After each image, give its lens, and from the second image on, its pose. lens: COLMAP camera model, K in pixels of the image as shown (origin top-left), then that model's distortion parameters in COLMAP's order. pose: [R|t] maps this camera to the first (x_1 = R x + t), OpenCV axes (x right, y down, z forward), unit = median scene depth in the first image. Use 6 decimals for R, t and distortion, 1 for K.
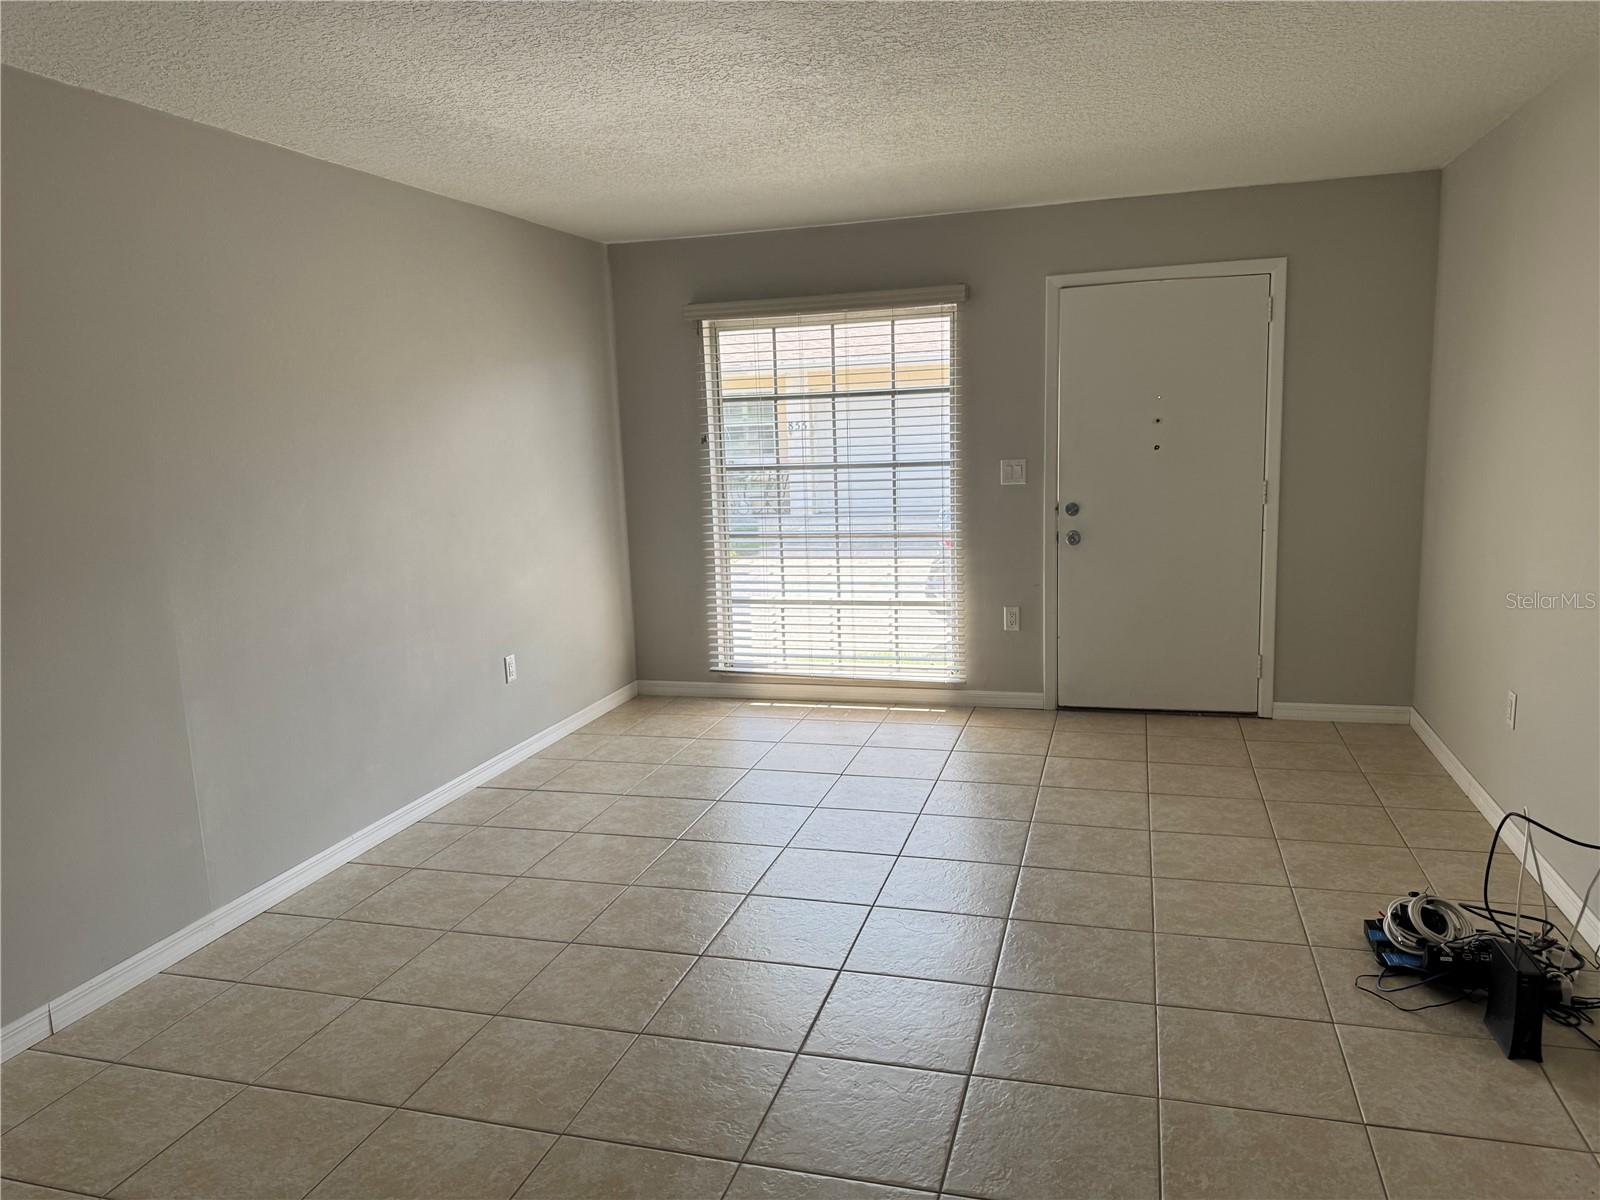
lens RADIAL K [[1152.6, 0, 763.6], [0, 1152.6, 615.6], [0, 0, 1]] dist [0.022527, -0.013475]
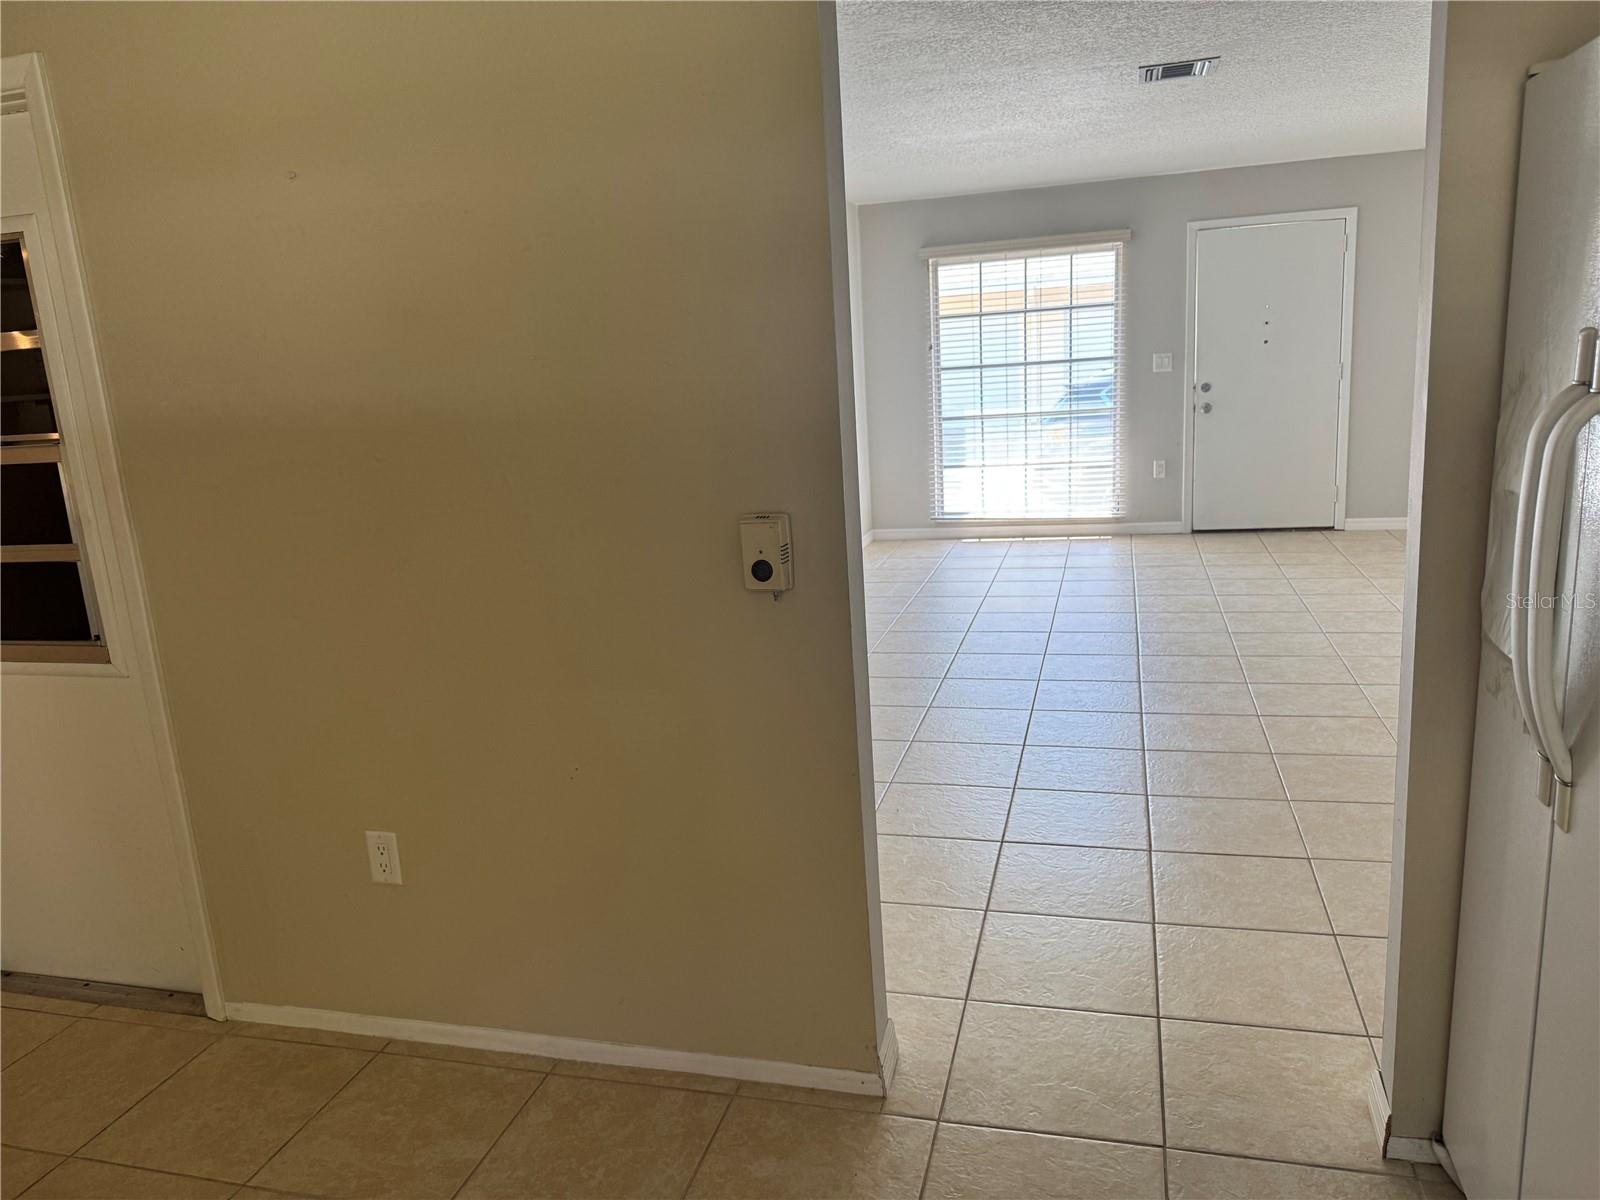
lens RADIAL K [[1152.6, 0, 806.6], [0, 1152.6, 607.0], [0, 0, 1]] dist [0.022527, -0.013475]
pose [[0.998817, -0.032903, 0.035816, -0.265837], [0.030996, 0.998136, 0.052563, 0.082096], [-0.037479, -0.051390, 0.997975, -0.391365]]
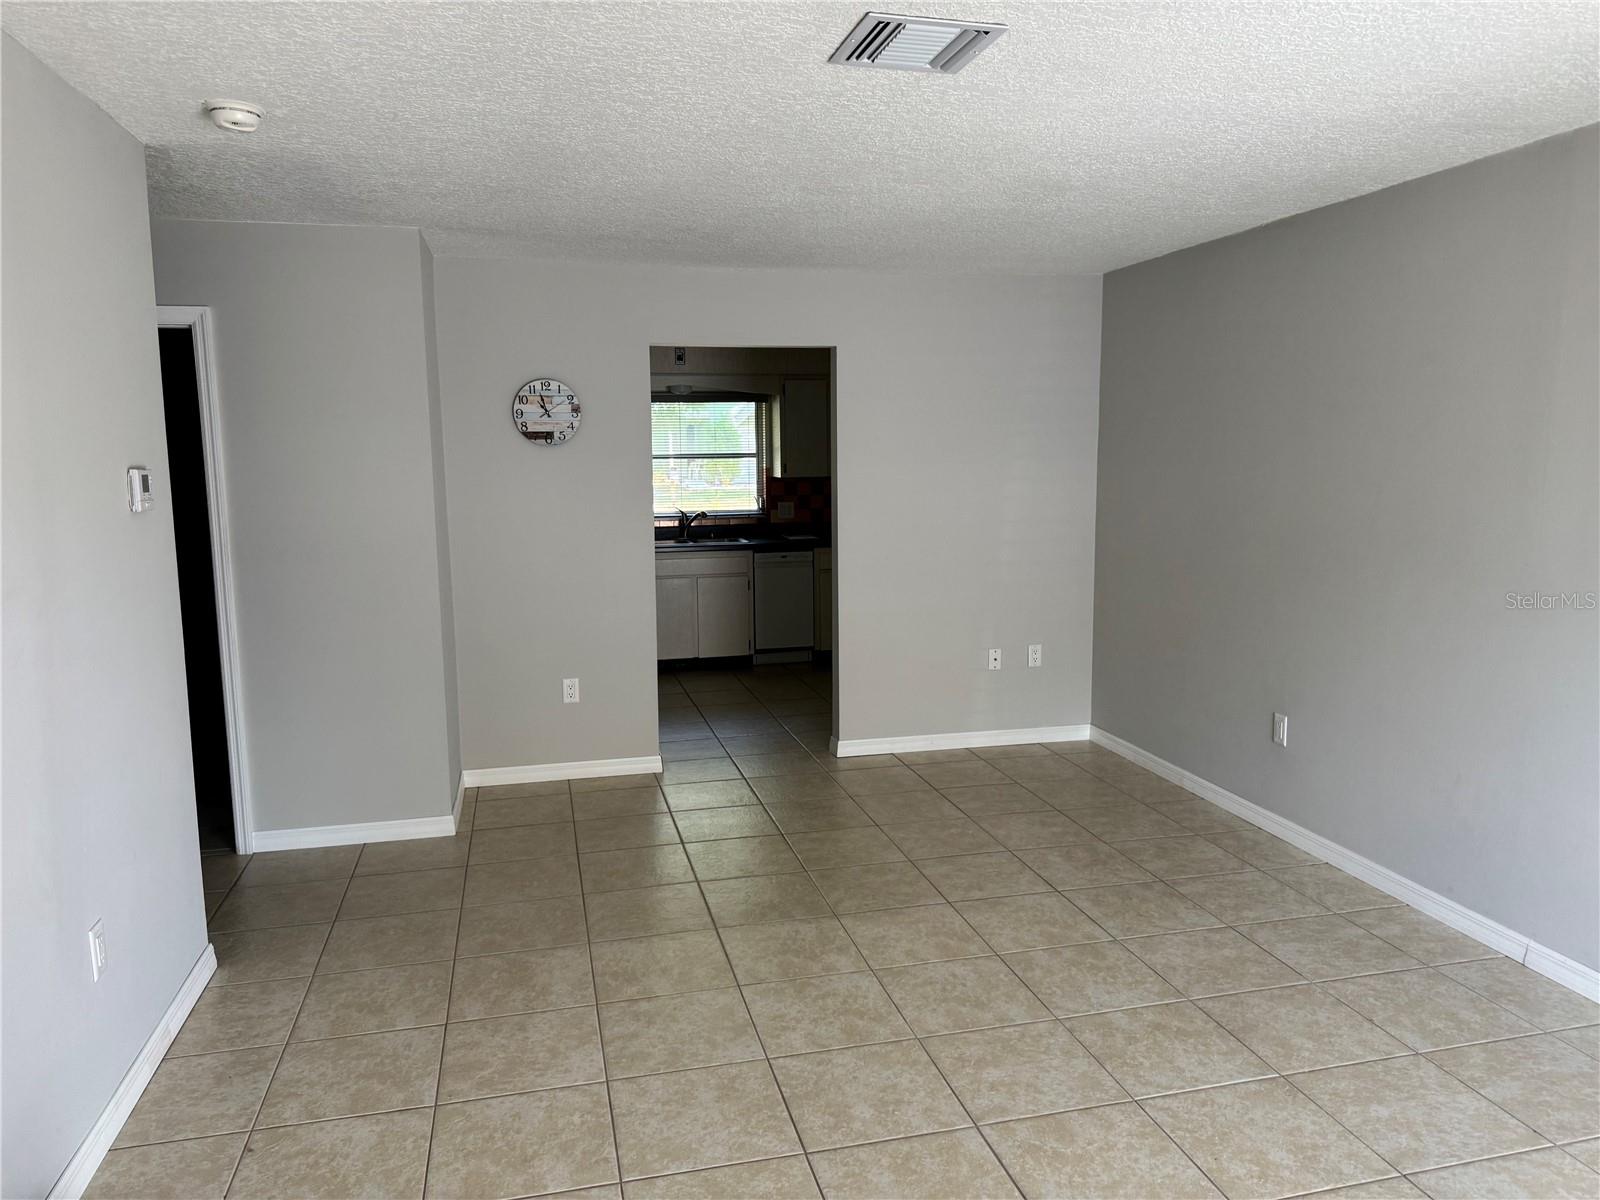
lens RADIAL K [[1152.6, 0, 804.1], [0, 1152.6, 598.1], [0, 0, 1]] dist [0.022527, -0.013475]
pose [[-0.851343, 0.113891, -0.512098, 0.812922], [-0.048918, 0.954663, 0.293642, -0.433804], [0.522324, 0.275041, -0.807174, 2.157411]]
